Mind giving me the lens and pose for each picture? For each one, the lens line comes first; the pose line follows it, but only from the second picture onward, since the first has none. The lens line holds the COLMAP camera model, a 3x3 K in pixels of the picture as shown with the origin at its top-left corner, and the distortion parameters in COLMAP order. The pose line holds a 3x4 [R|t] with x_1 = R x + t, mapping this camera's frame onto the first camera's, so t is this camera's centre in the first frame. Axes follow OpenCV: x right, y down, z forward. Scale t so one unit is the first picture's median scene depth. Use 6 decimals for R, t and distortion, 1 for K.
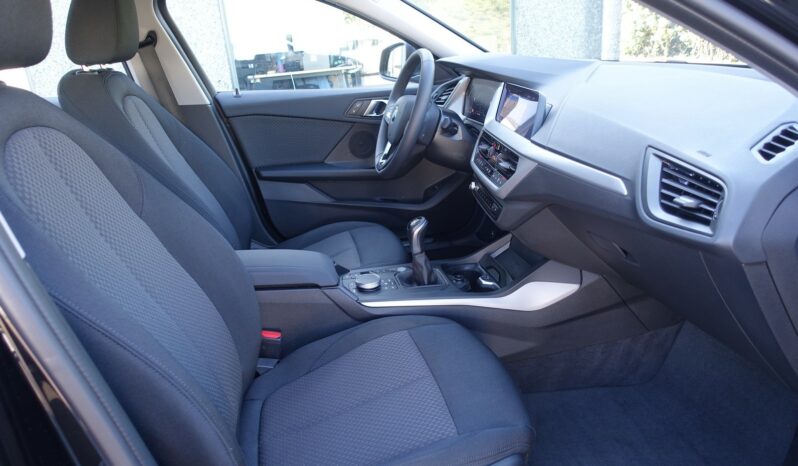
lens RADIAL K [[546.8, 0, 400.4], [0, 546.8, 231.0], [0, 0, 1]] dist [-0.001626, -0.003492]
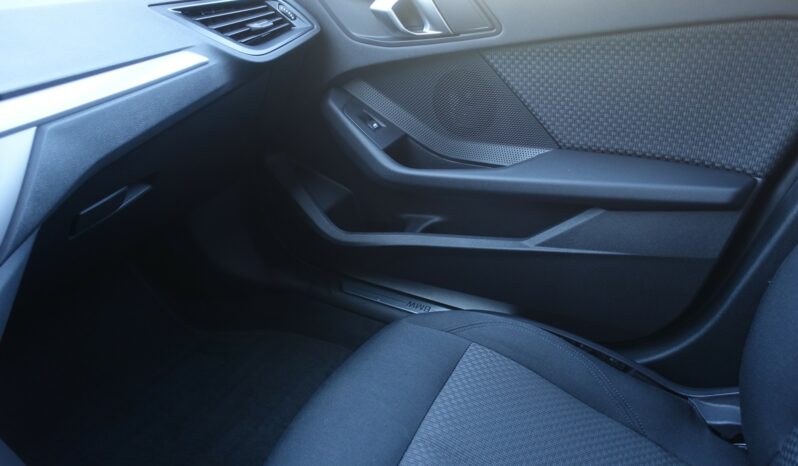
lens RADIAL K [[546.8, 0, 402.0], [0, 546.8, 236.2], [0, 0, 1]] dist [-0.001626, -0.003492]
pose [[-0.766887, -0.258958, 0.587218, -0.215372], [0.292106, 0.673873, 0.678653, -0.222040], [-0.571453, 0.691980, -0.441141, 0.853097]]
